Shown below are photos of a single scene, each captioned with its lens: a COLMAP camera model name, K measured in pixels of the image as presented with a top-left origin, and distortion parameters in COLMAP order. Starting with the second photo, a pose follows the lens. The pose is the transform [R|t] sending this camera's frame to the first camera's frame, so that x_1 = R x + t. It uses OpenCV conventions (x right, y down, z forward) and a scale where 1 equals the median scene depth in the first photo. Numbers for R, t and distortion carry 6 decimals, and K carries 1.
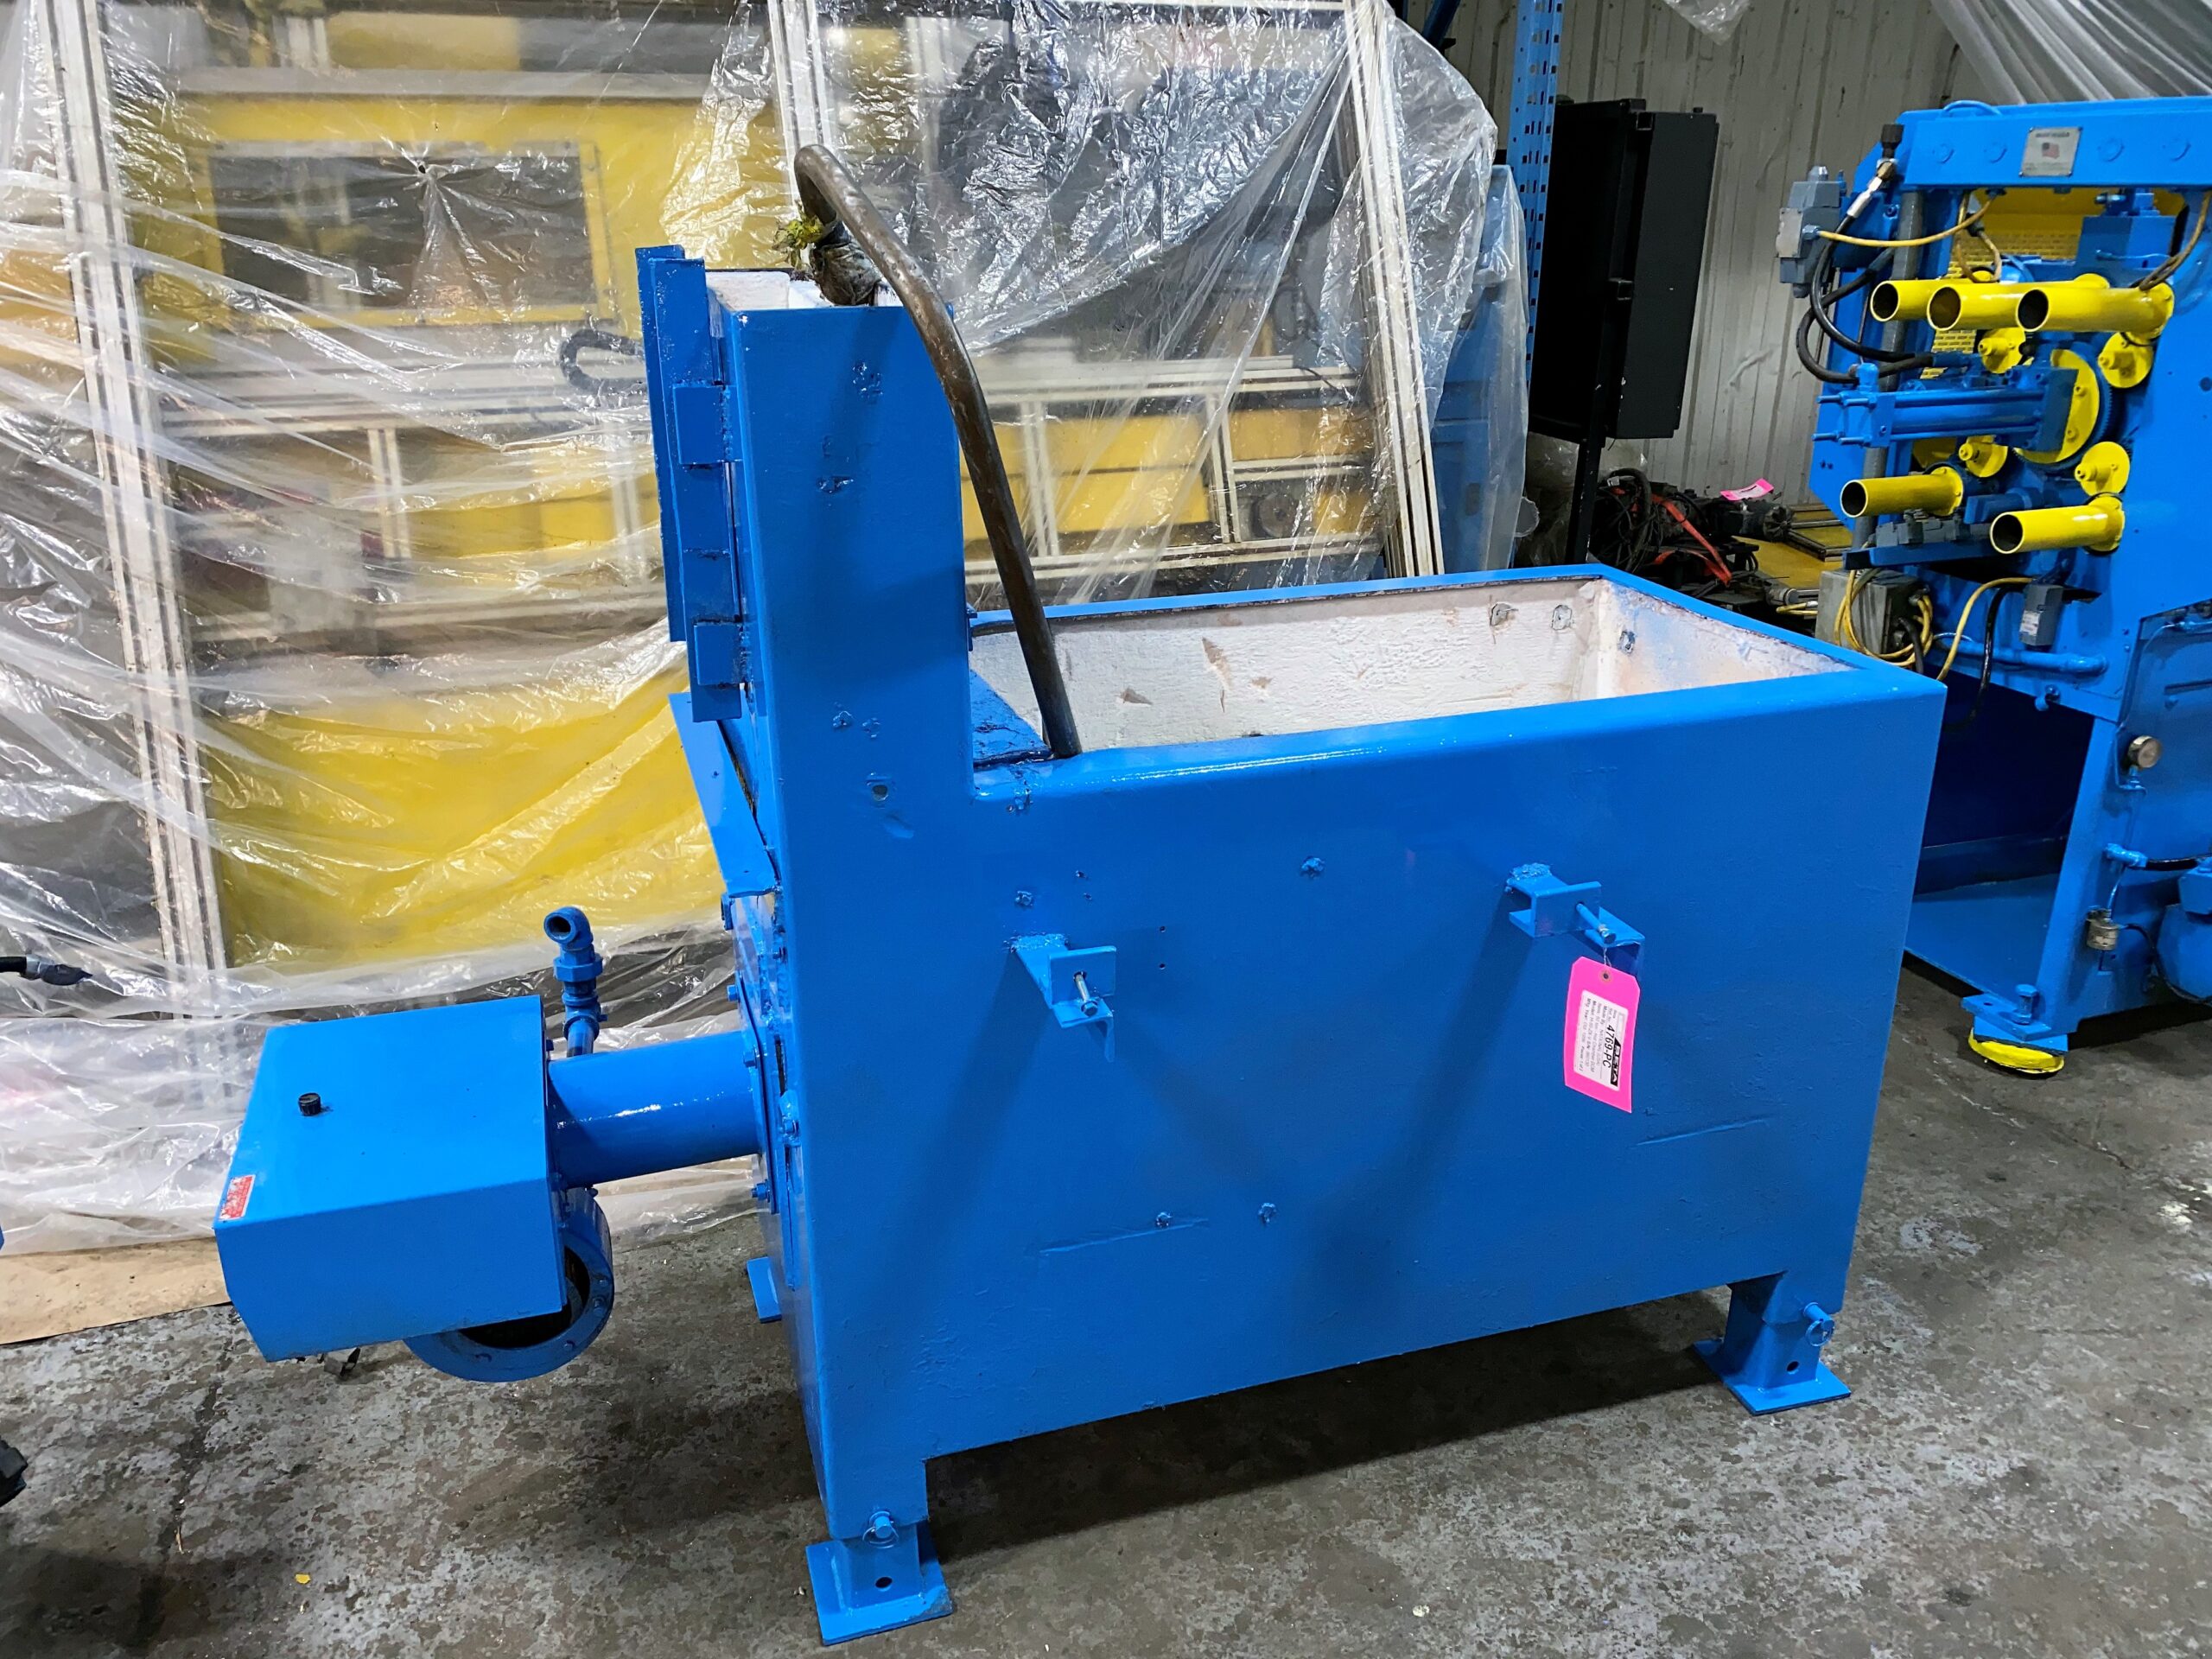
lens RADIAL K [[1685.4, 0, 1112.9], [0, 1685.4, 825.5], [0, 0, 1]] dist [0.036686, -0.037153]
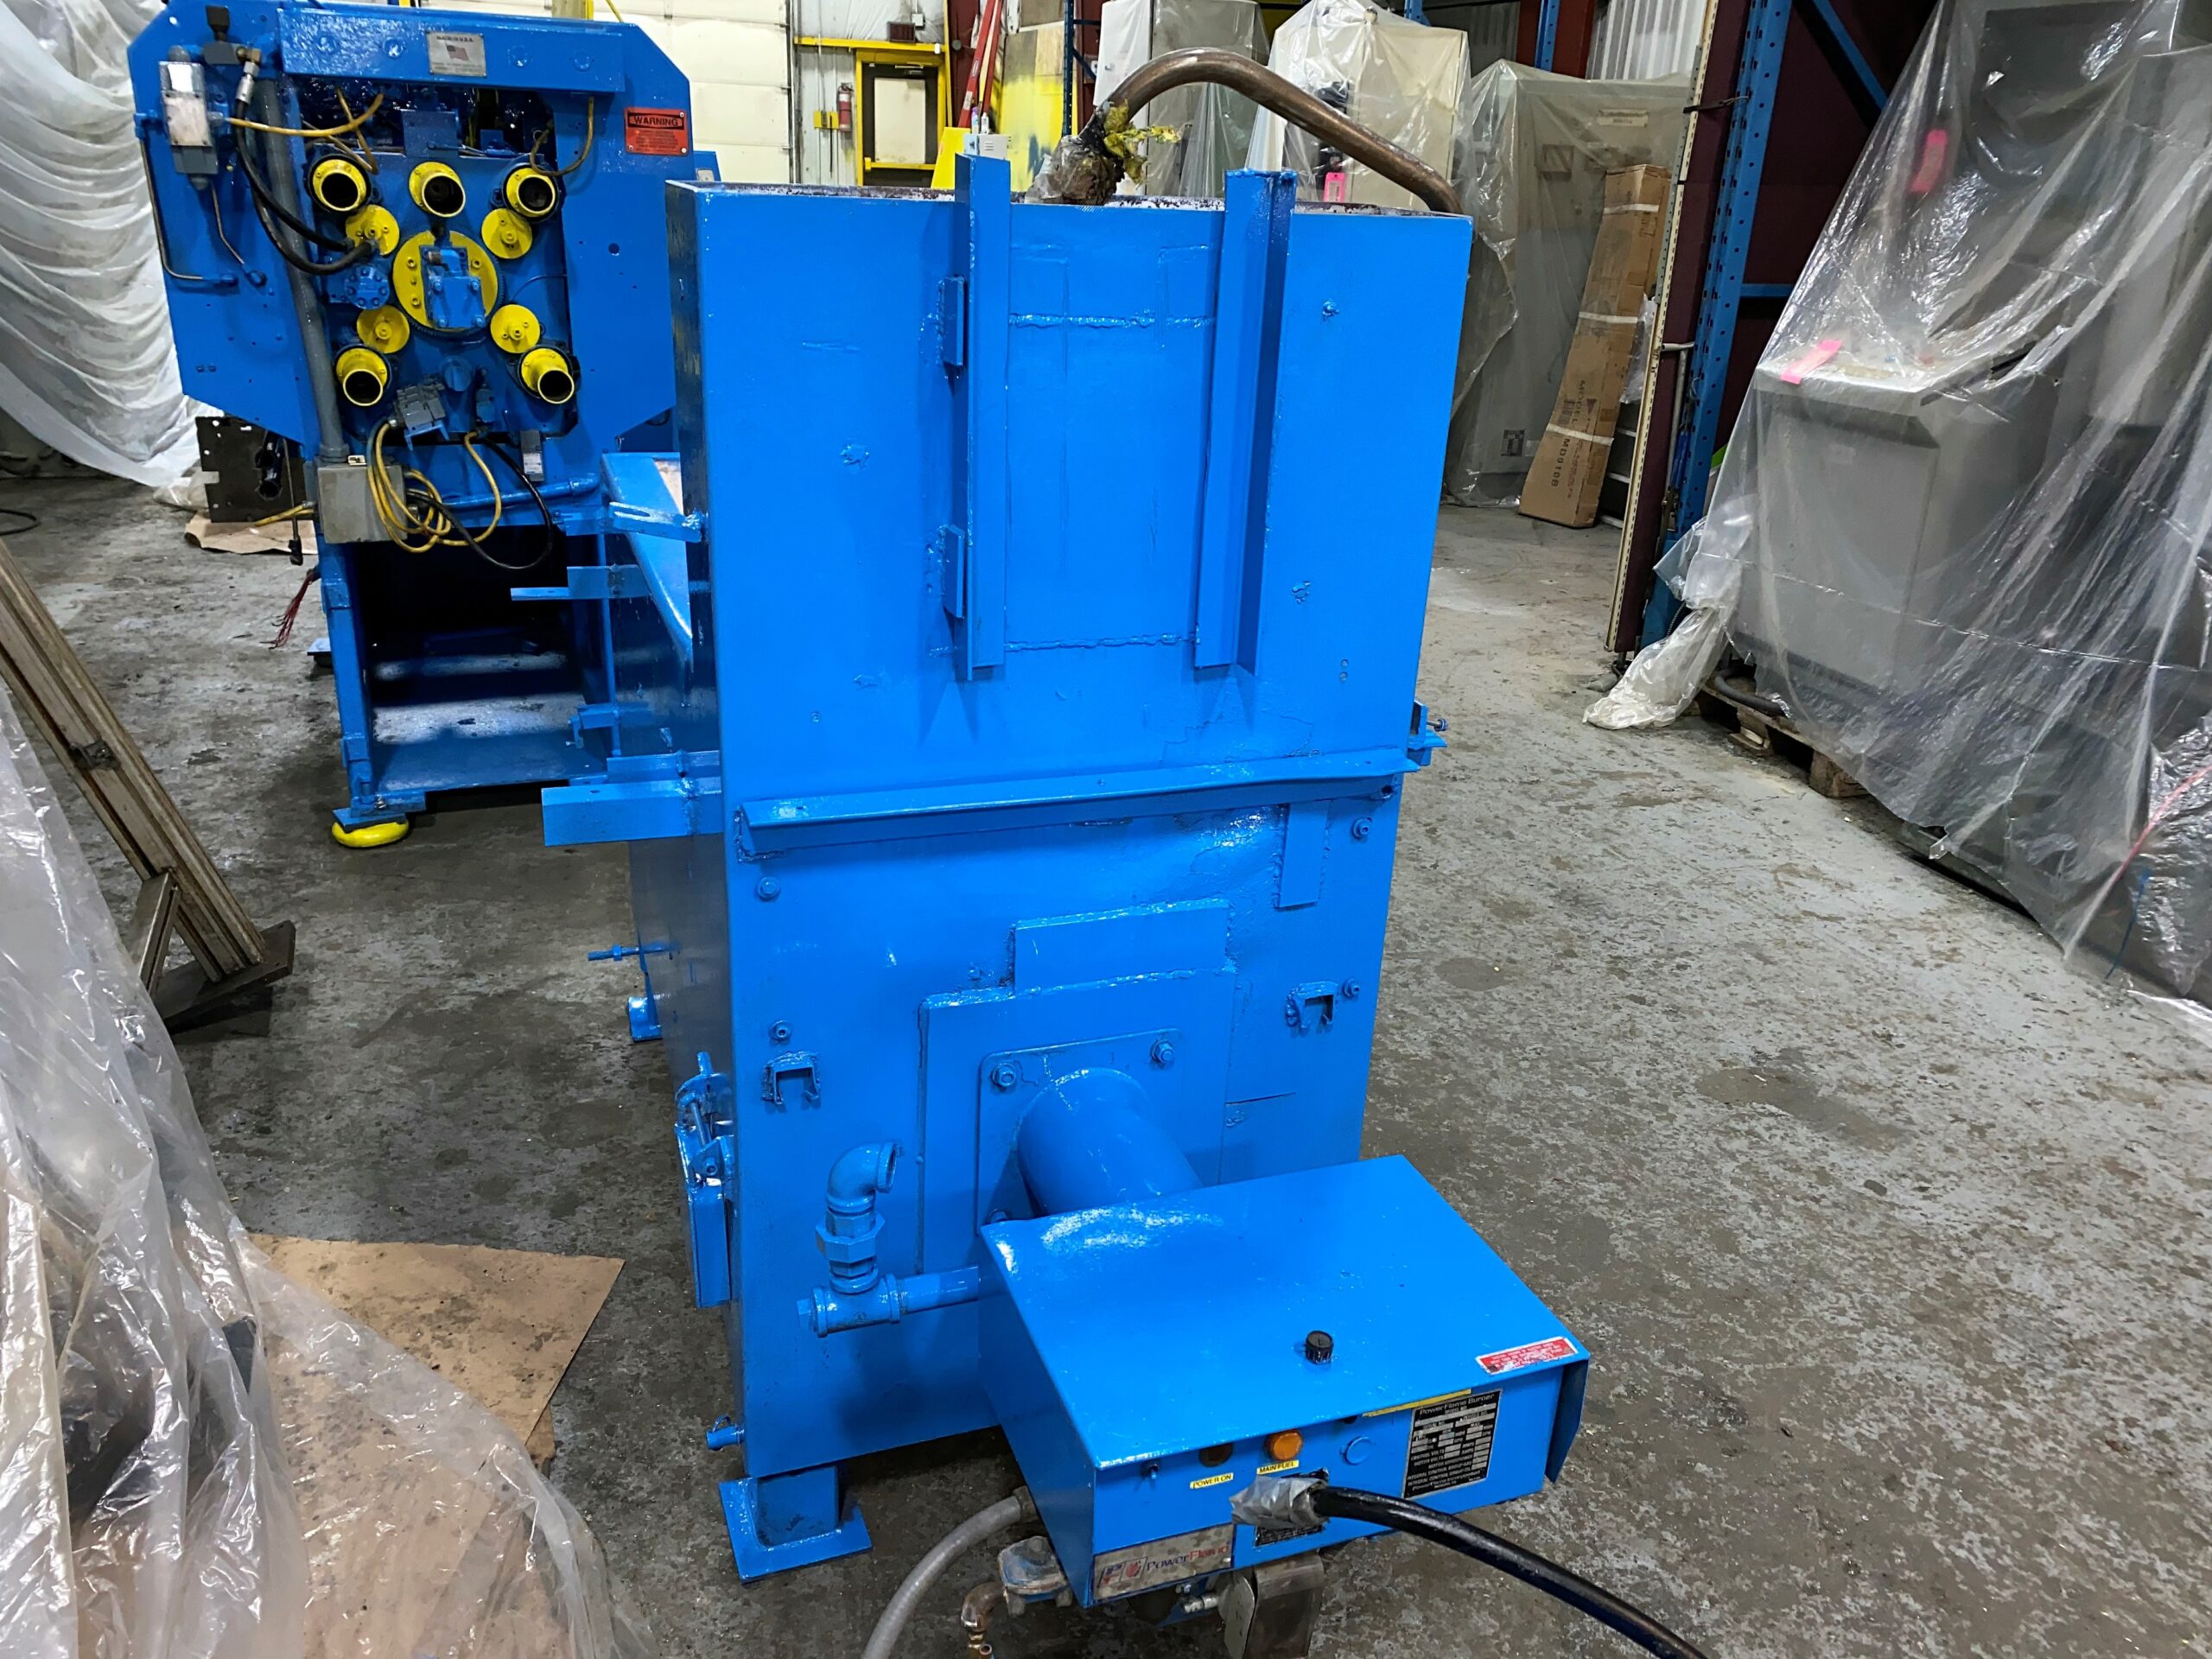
lens RADIAL K [[1685.4, 0, 1114.4], [0, 1685.4, 822.5], [0, 0, 1]] dist [0.036686, -0.037153]
pose [[-0.044748, -0.374586, 0.926112, -0.678672], [0.314021, 0.874776, 0.368995, -0.212903], [-0.948361, 0.307330, 0.078484, 0.609258]]
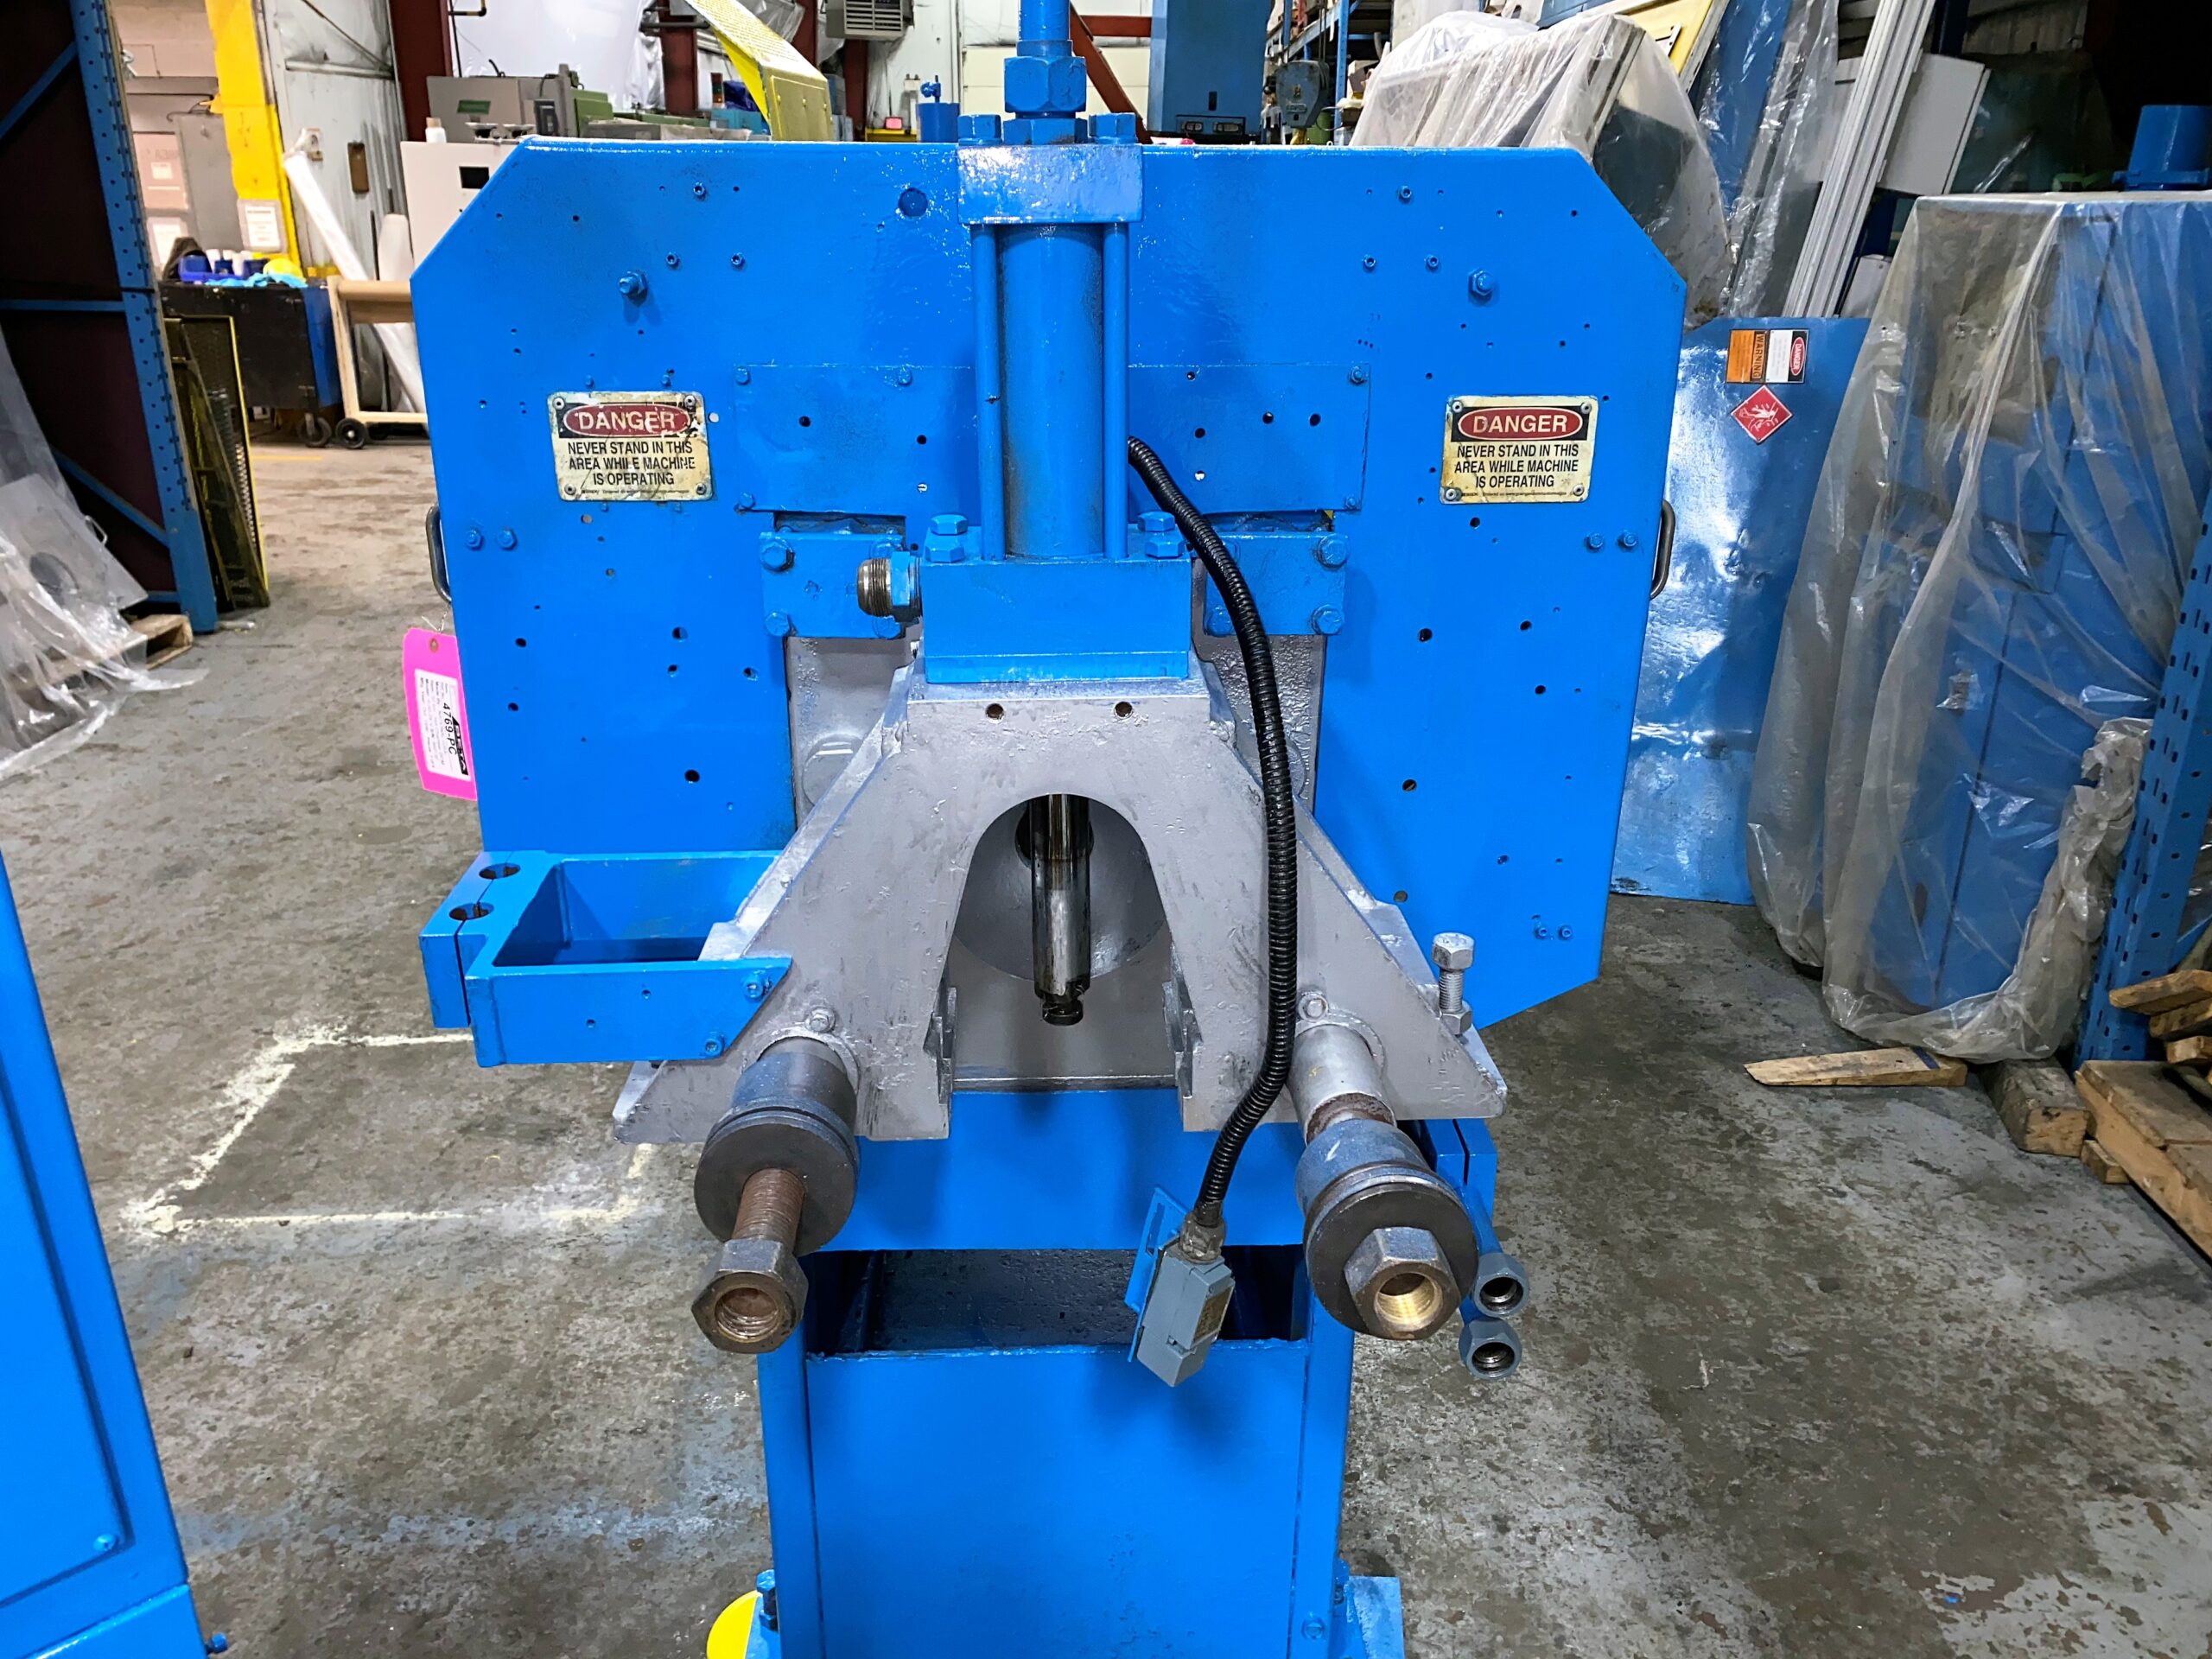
lens RADIAL K [[1685.4, 0, 1105.3], [0, 1685.4, 827.6], [0, 0, 1]] dist [0.036686, -0.037153]
pose [[-0.300720, 0.344858, -0.889180, 1.472828], [-0.340664, 0.831987, 0.437888, -0.517330], [0.890795, 0.434594, -0.132714, 1.273218]]
